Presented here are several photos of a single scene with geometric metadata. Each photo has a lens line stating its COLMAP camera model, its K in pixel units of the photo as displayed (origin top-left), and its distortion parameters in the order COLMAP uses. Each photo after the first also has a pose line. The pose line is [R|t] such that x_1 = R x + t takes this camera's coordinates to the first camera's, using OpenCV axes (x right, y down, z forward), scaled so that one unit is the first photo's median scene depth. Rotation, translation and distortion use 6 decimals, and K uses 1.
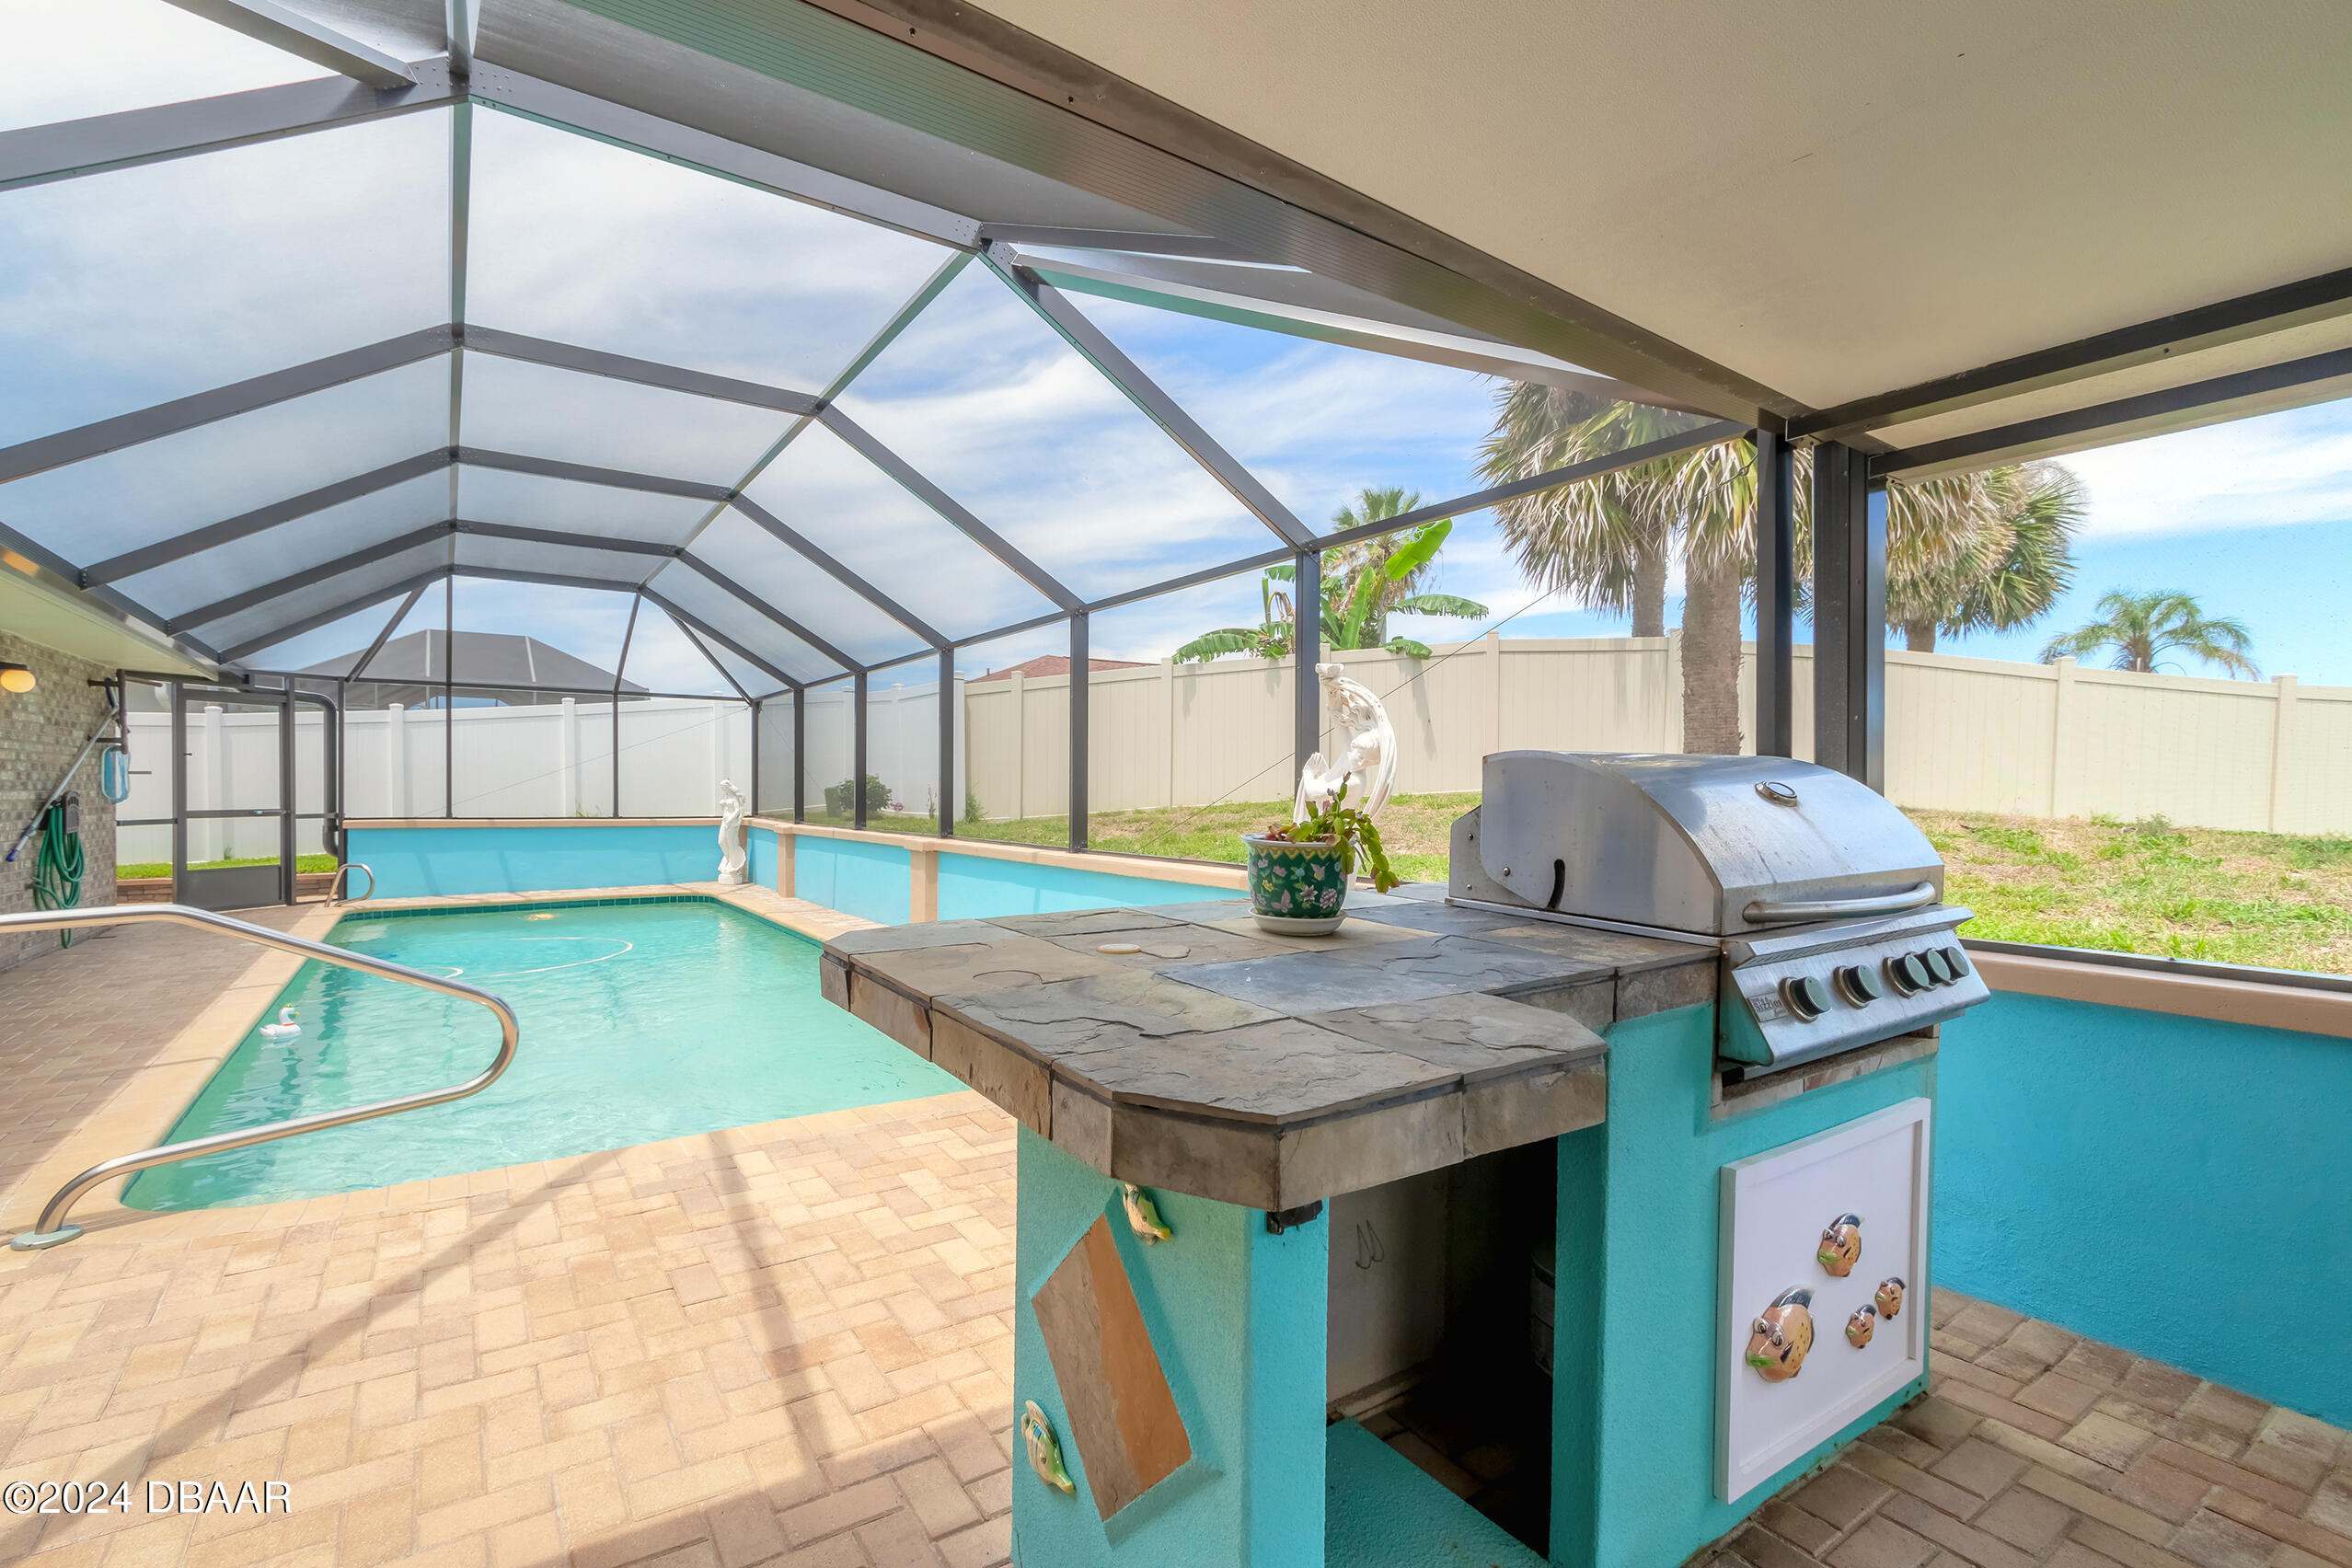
lens RADIAL K [[1062.3, 0, 1171.6], [0, 1062.3, 793.2], [0, 0, 1]] dist [-0.003369, -0.000152]
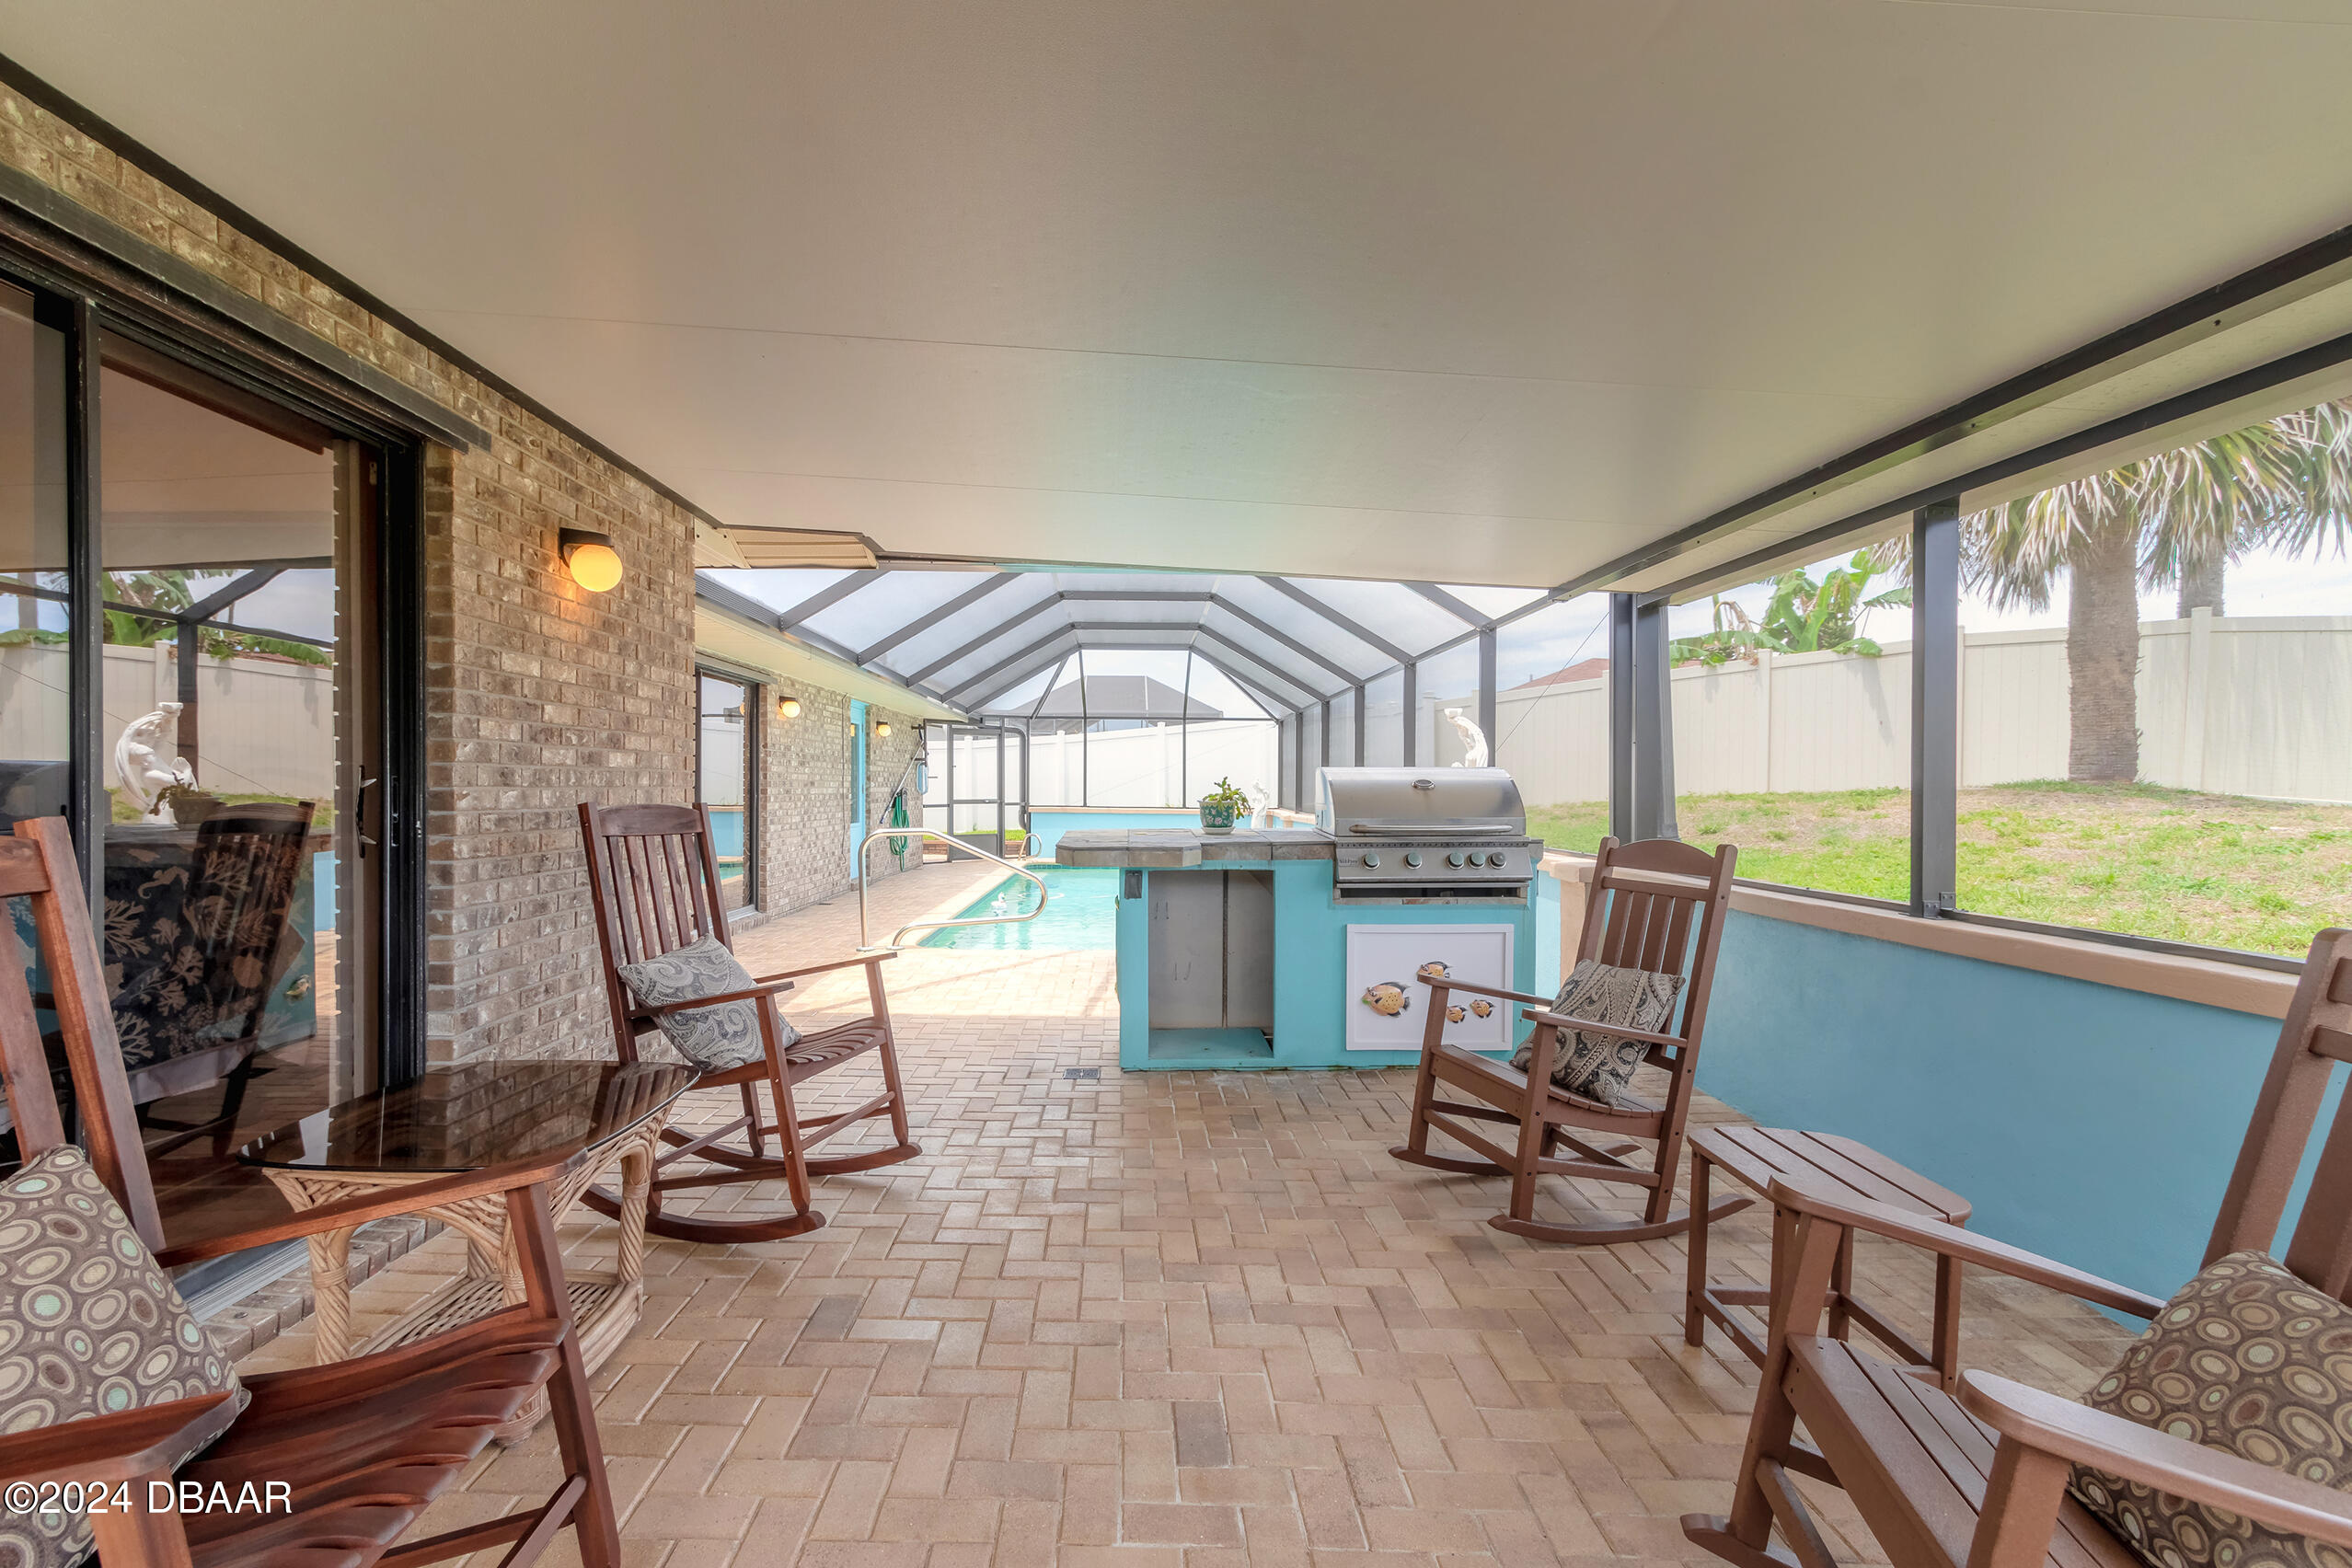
lens RADIAL K [[1062.3, 0, 1171.6], [0, 1062.3, 793.2], [0, 0, 1]] dist [-0.003369, -0.000152]
pose [[0.847946, 0.004094, -0.530067, 0.243614], [-0.004567, 0.999989, 0.000417, 0.003794], [0.530064, 0.002068, 0.847955, -0.233859]]
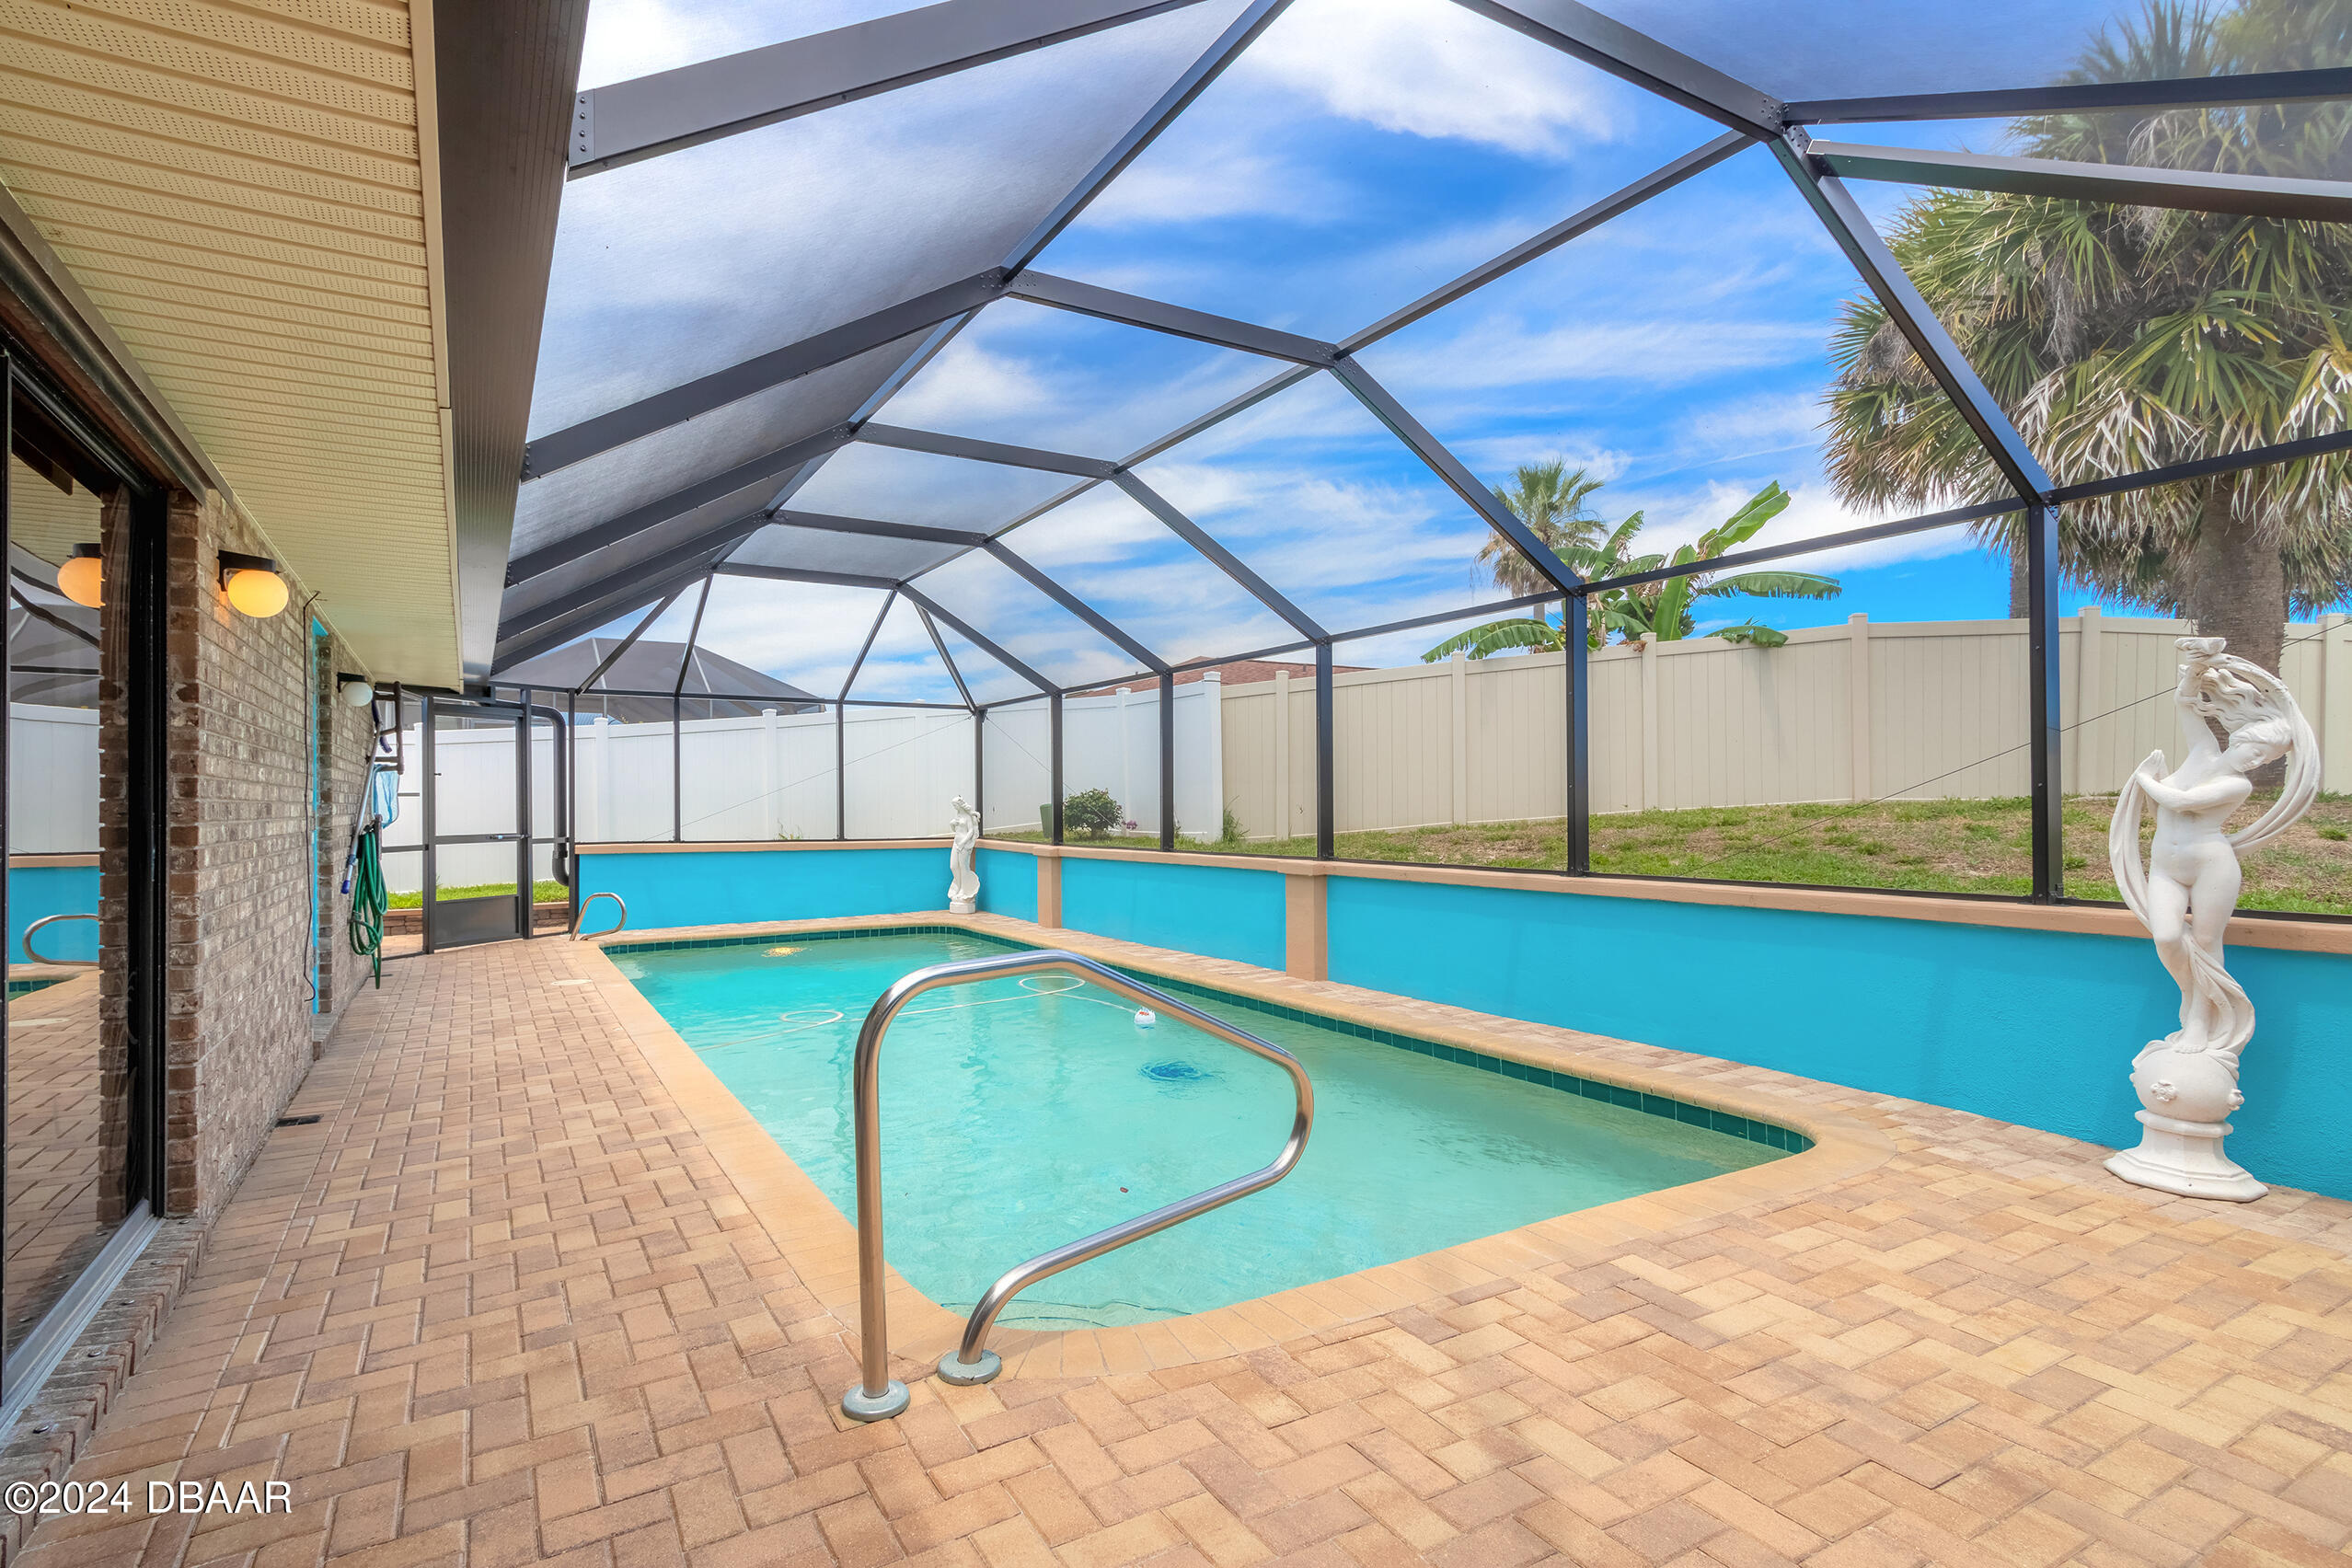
lens RADIAL K [[1171.5, 0, 1176.0], [0, 1171.5, 784.0], [0, 0, 1]] dist [0.003986, -0.000083]
pose [[0.997636, -0.010818, -0.067863, -0.204358], [0.009341, 0.999713, -0.022042, 0.000107], [0.068082, 0.021356, 0.997451, 0.028227]]
